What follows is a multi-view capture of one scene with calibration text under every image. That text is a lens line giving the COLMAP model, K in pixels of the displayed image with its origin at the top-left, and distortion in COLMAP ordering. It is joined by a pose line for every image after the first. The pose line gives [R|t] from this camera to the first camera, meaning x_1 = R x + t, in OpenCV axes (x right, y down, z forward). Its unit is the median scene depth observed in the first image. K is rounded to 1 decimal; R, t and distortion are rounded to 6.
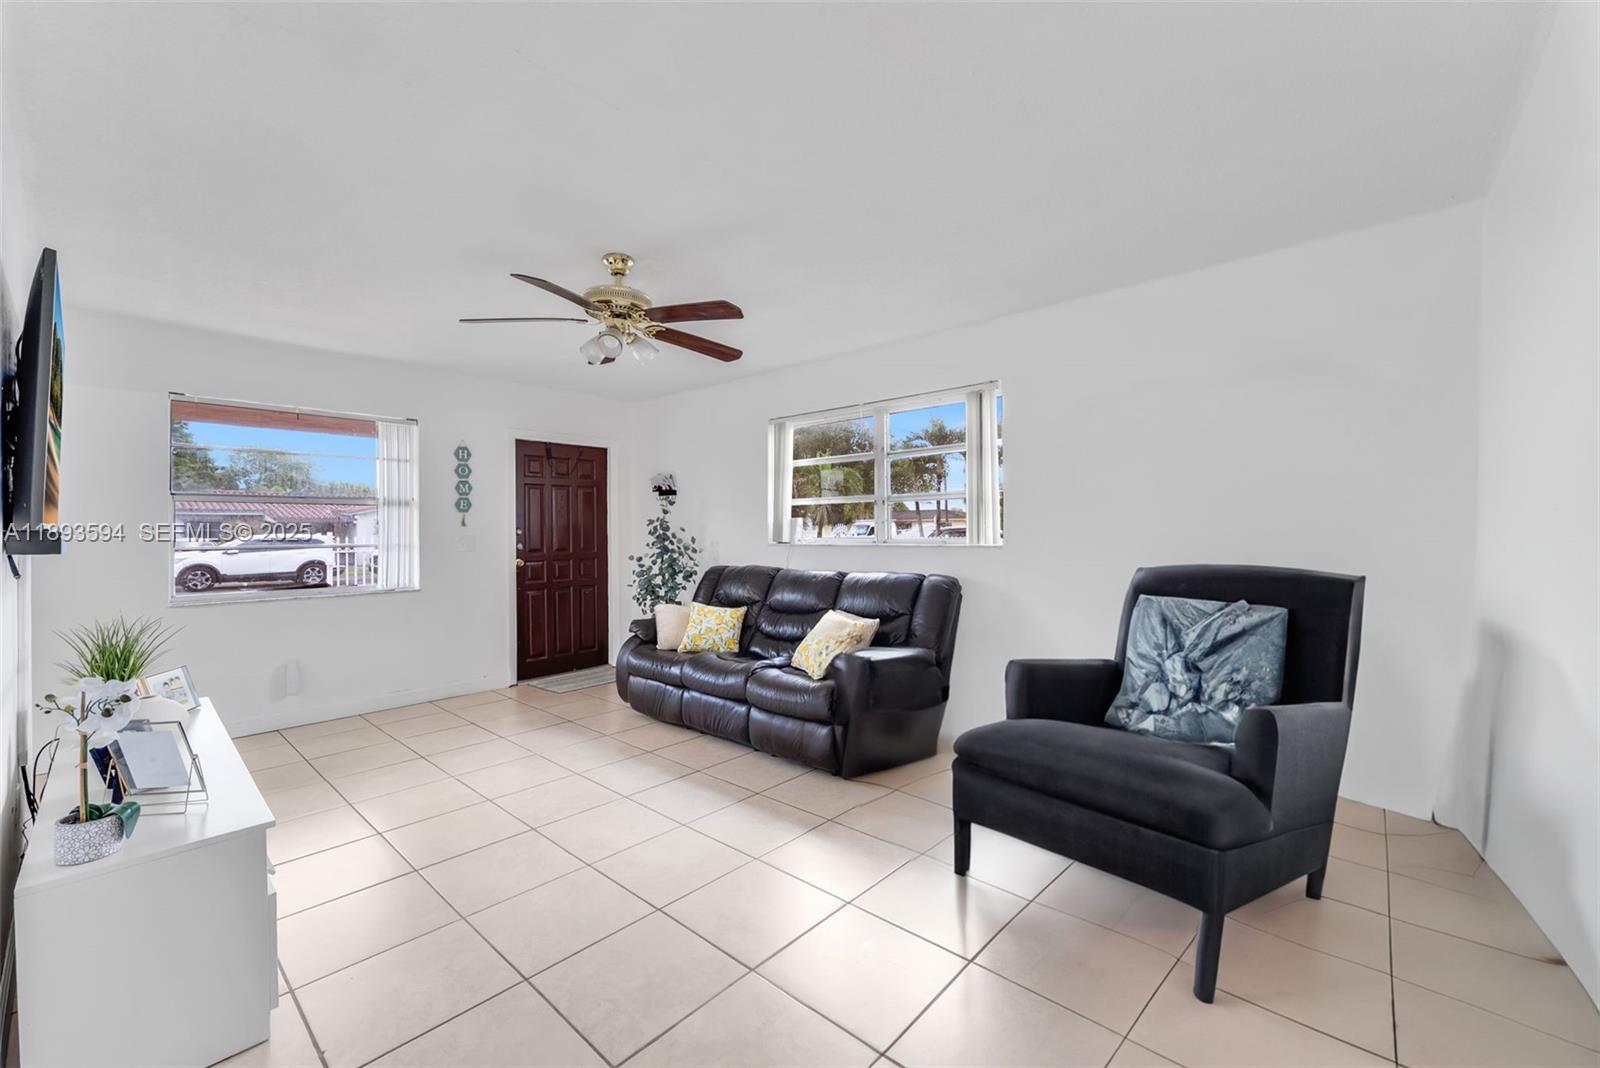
lens RADIAL K [[649.7, 0, 797.1], [0, 649.7, 531.2], [0, 0, 1]] dist [0.002259, 0.000328]
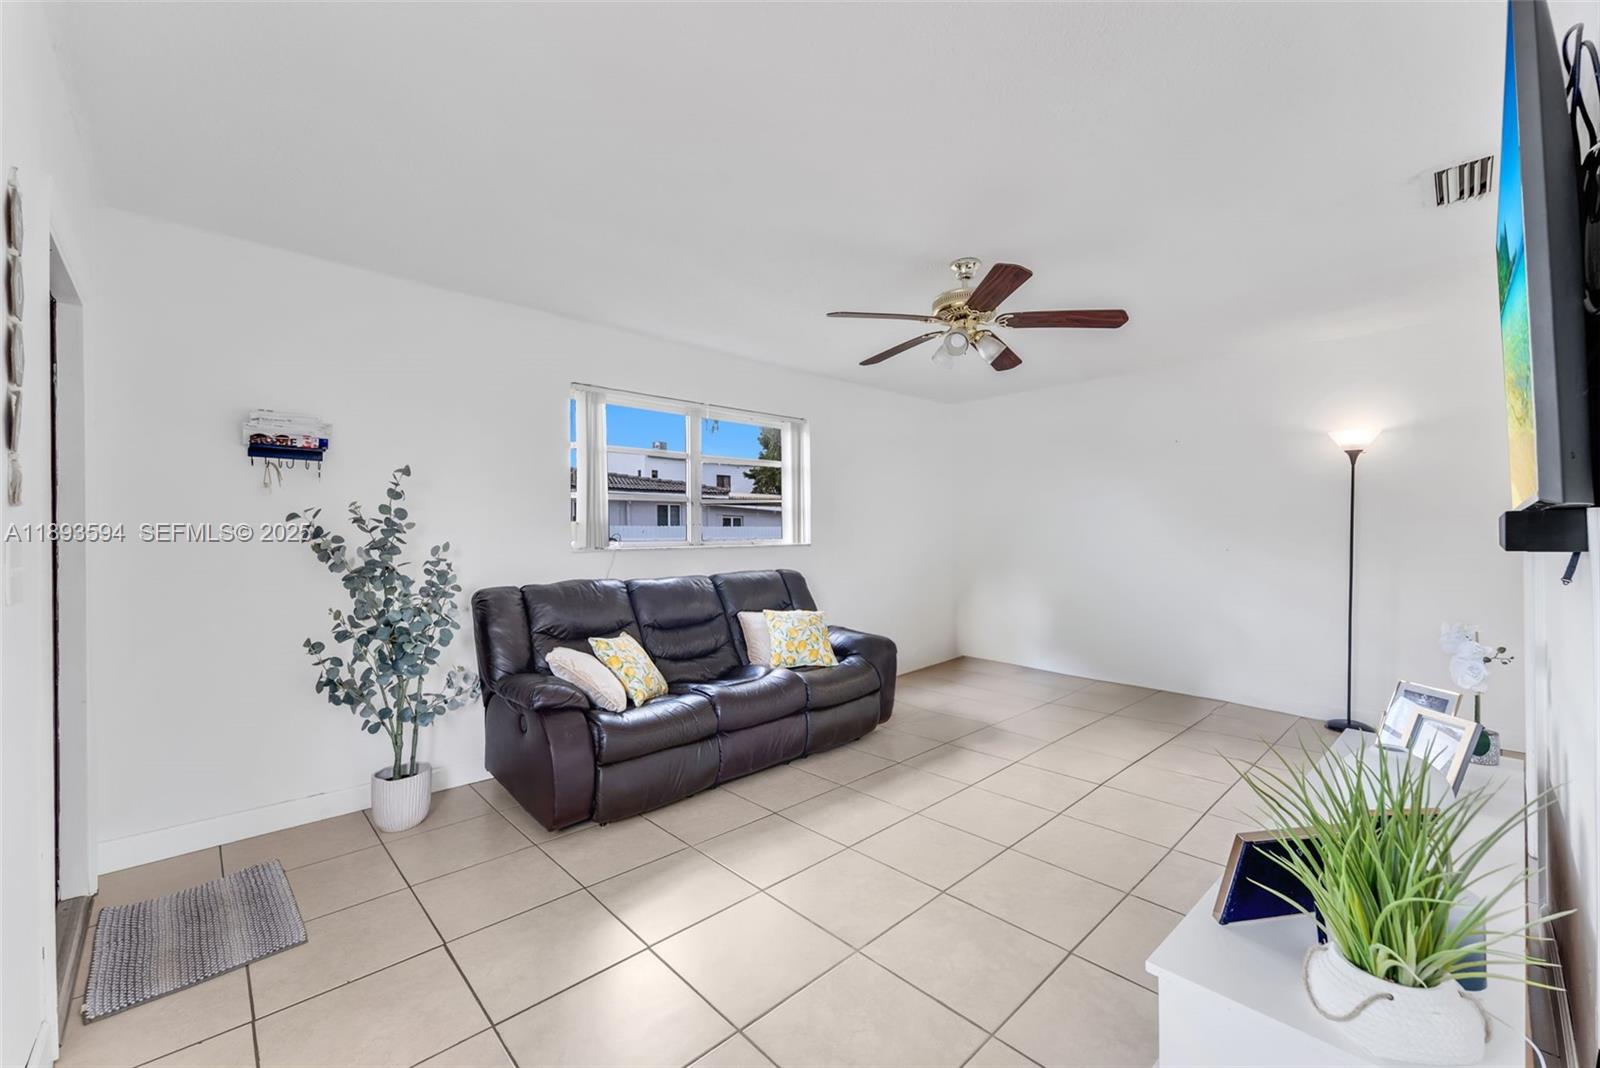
lens RADIAL K [[649.7, 0, 798.3], [0, 649.7, 538.7], [0, 0, 1]] dist [0.002259, 0.000328]
pose [[0.066920, 0.013221, 0.997671, -0.869063], [0.016640, 0.999758, -0.014365, 0.025688], [-0.997620, 0.017563, 0.066684, 0.802404]]
